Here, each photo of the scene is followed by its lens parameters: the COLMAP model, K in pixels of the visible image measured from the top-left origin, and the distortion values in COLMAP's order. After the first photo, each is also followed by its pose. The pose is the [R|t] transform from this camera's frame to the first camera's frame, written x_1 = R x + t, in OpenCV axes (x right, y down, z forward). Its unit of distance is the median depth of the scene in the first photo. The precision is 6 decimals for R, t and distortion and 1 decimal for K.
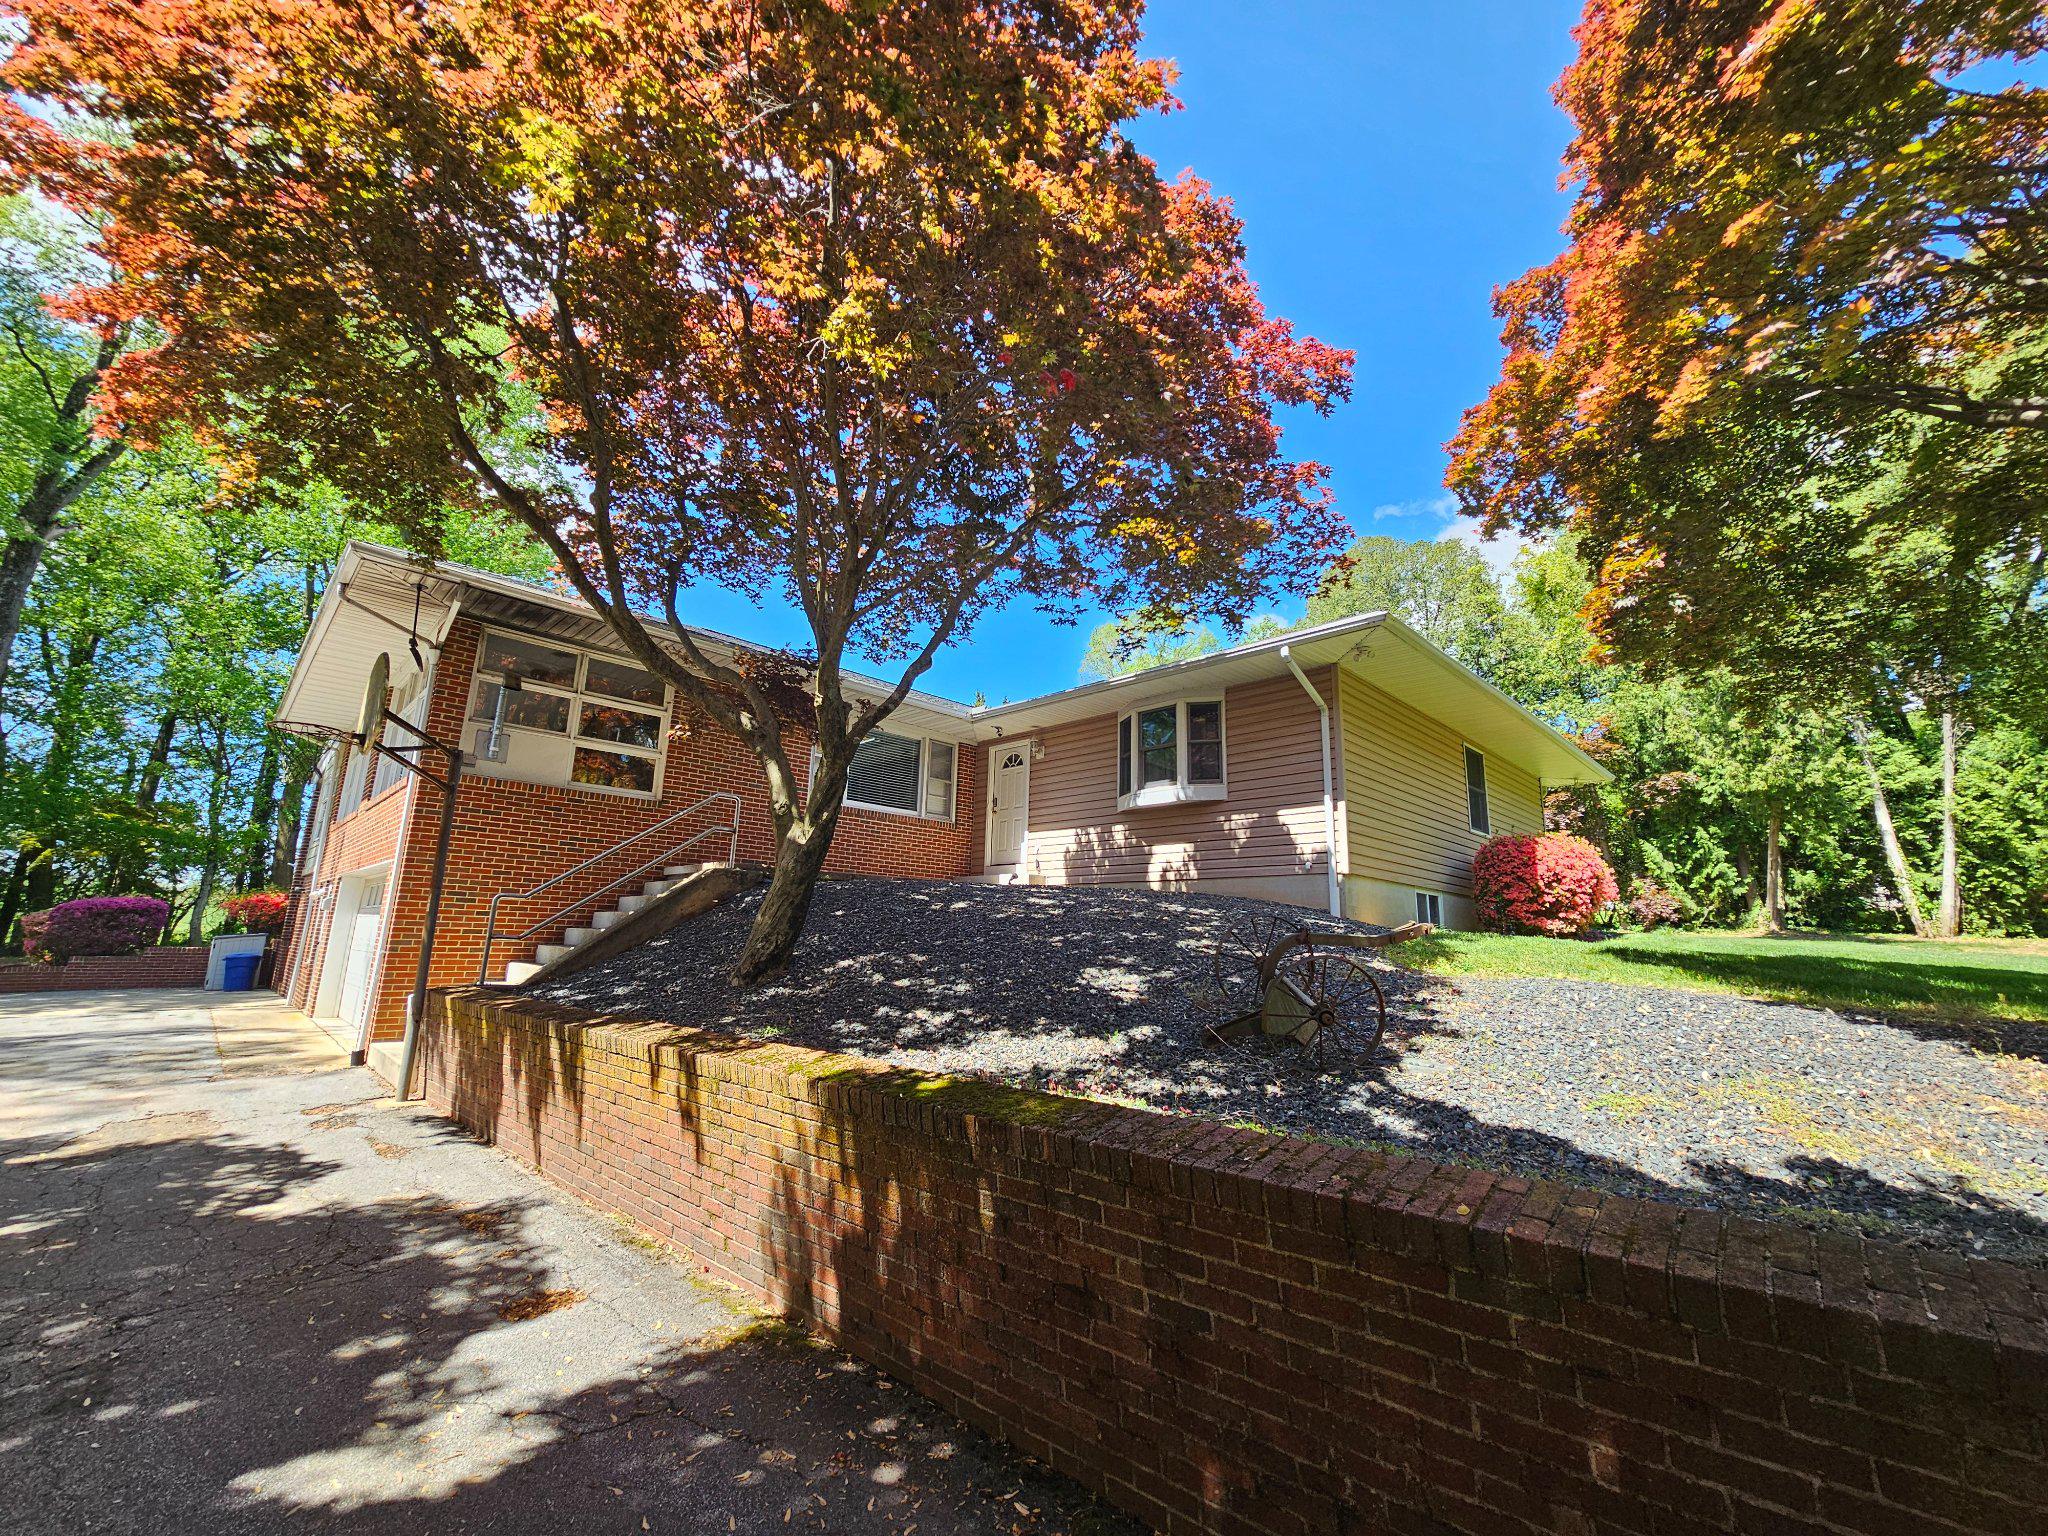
lens RADIAL K [[838.9, 0, 1058.1], [0, 838.9, 791.8], [0, 0, 1]] dist [0.001655, -0.000339]
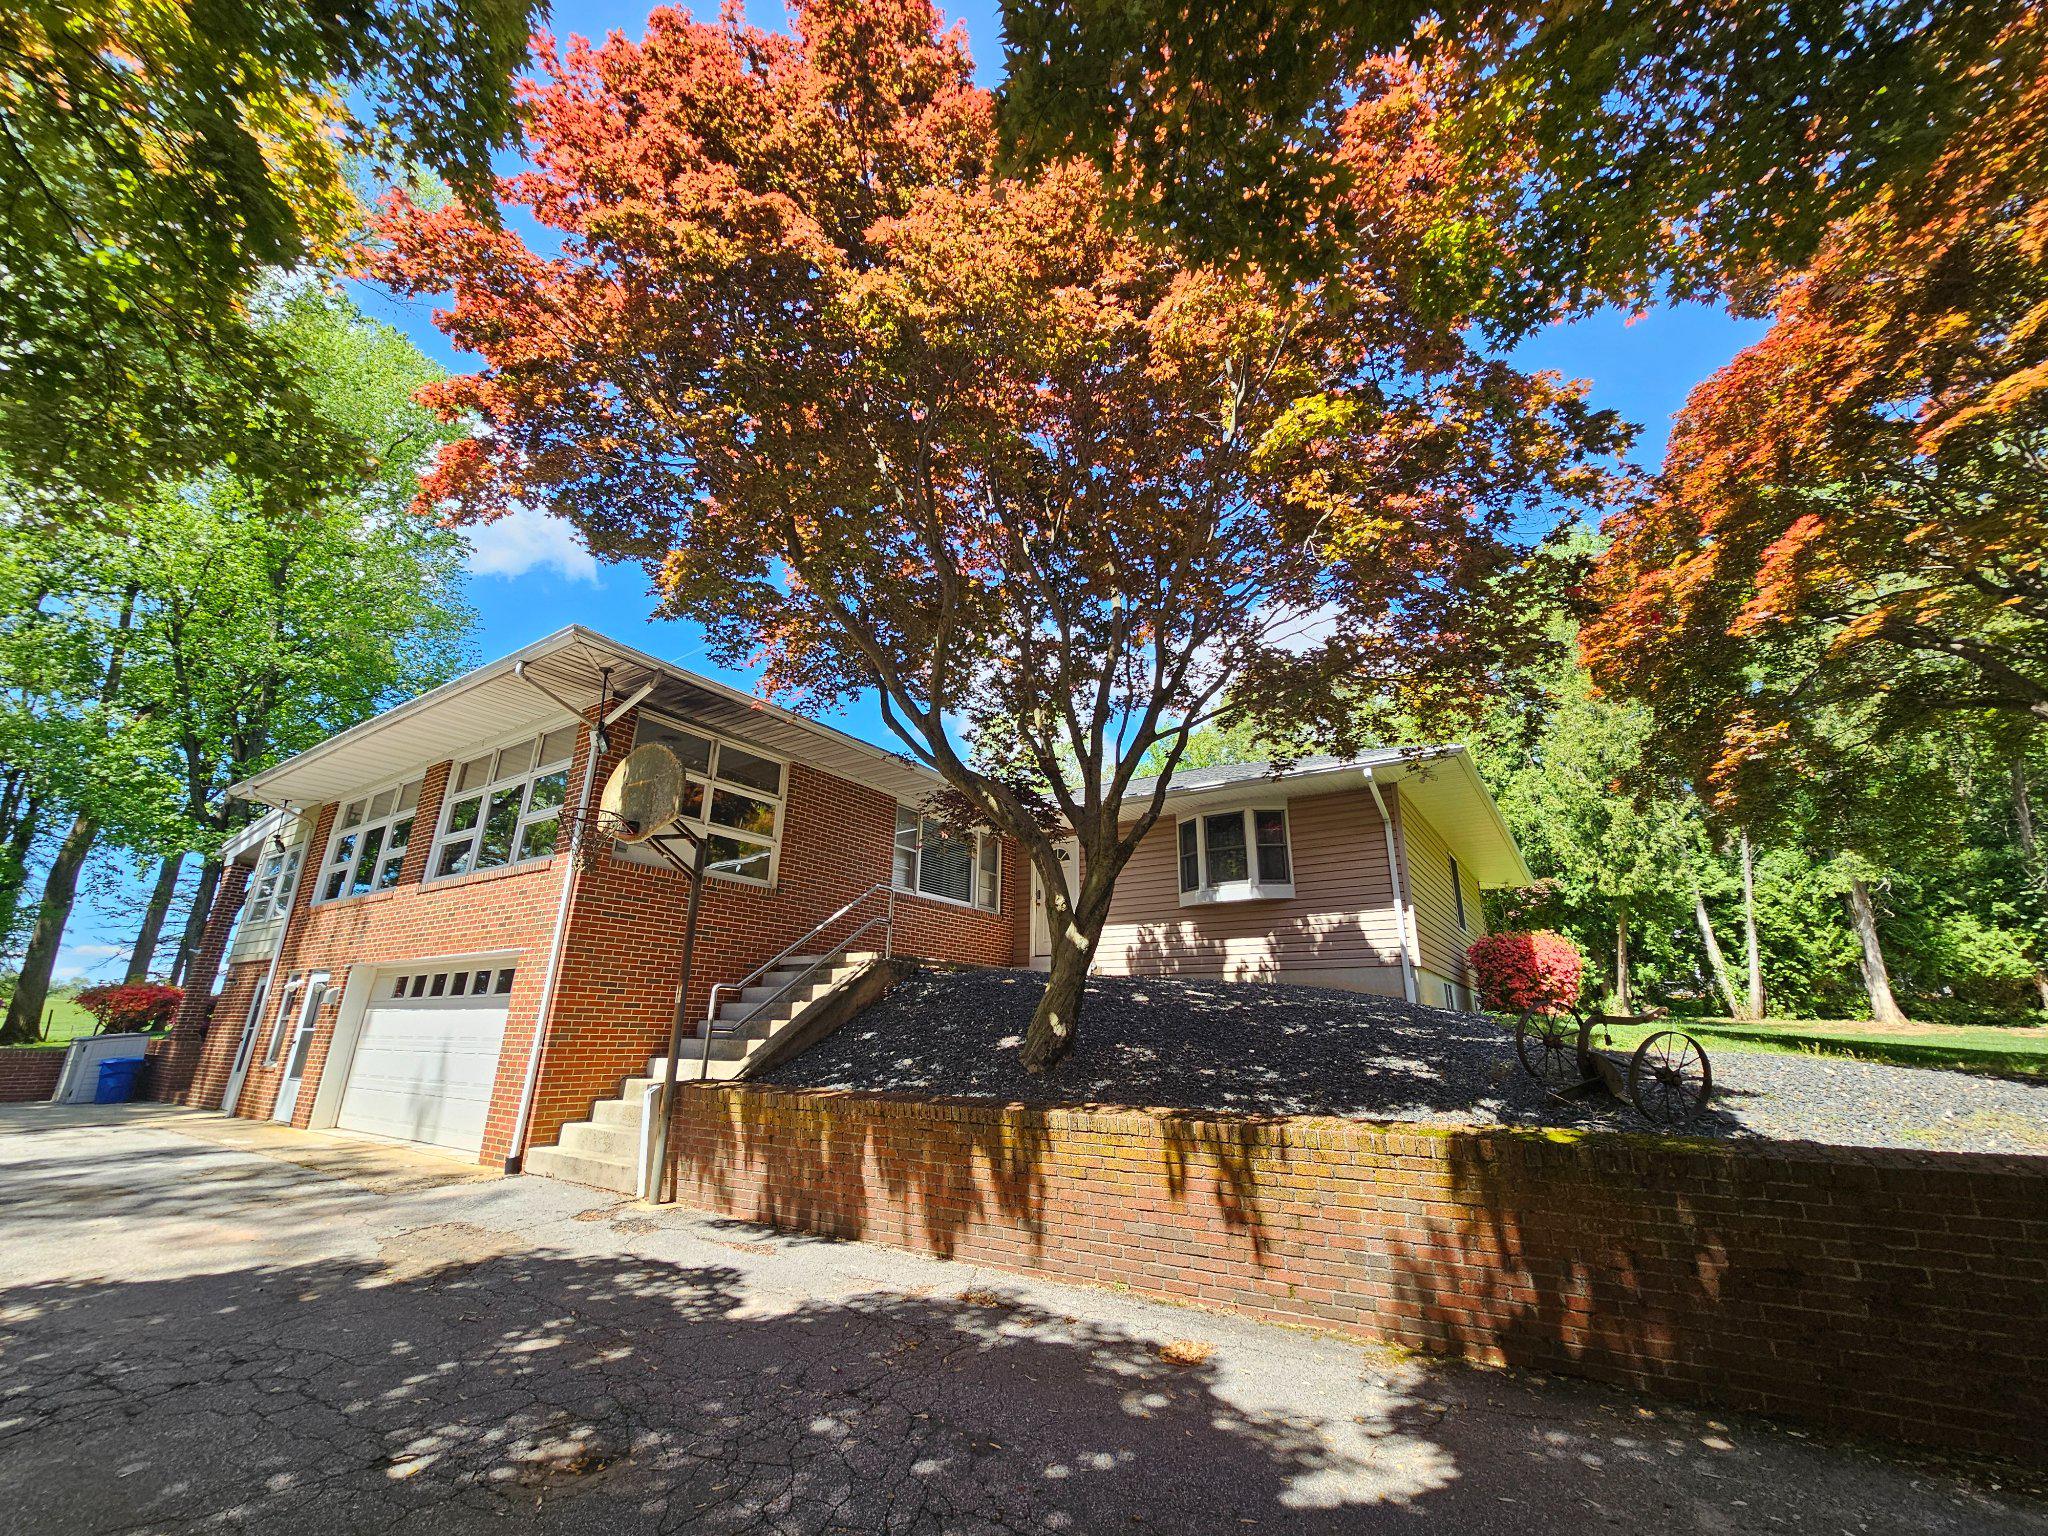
lens RADIAL K [[838.9, 0, 1058.1], [0, 838.9, 791.8], [0, 0, 1]] dist [0.001655, -0.000339]
pose [[0.980547, 0.042135, 0.191707, -0.297724], [-0.021847, 0.994047, -0.106737, -0.004585], [-0.195063, 0.100473, 0.975631, -0.032524]]
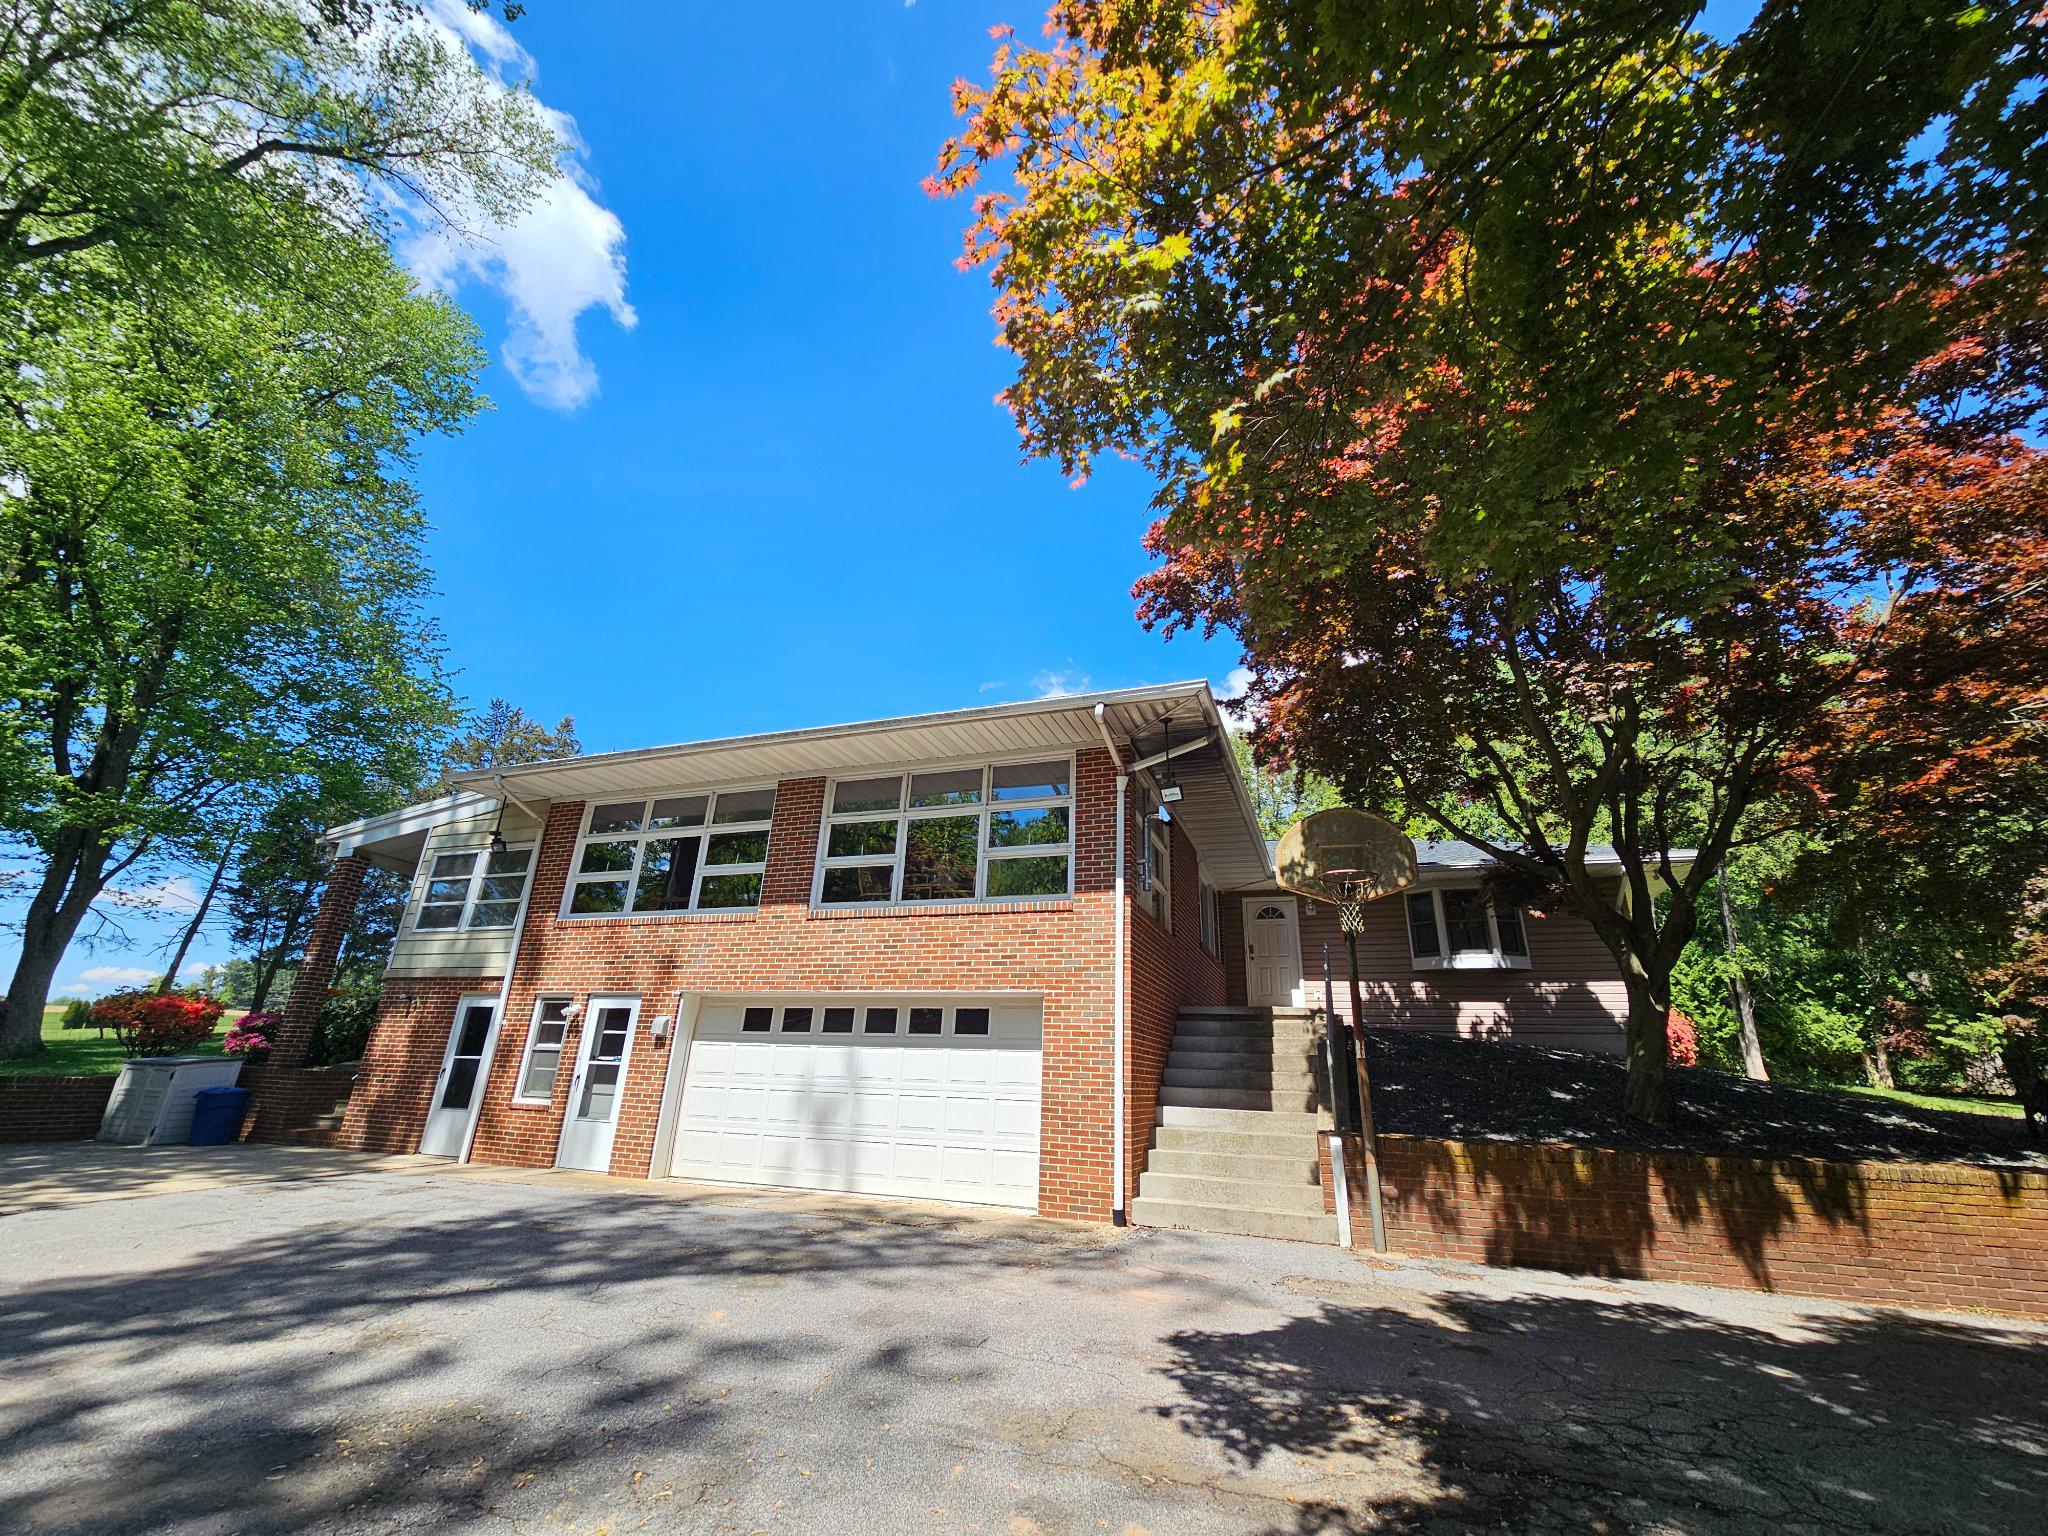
lens RADIAL K [[838.9, 0, 1058.1], [0, 838.9, 791.8], [0, 0, 1]] dist [0.001655, -0.000339]
pose [[0.907144, 0.144160, 0.395358, -0.889100], [-0.085179, 0.982947, -0.162970, 0.012276], [-0.412110, 0.114161, 0.903954, 0.099625]]
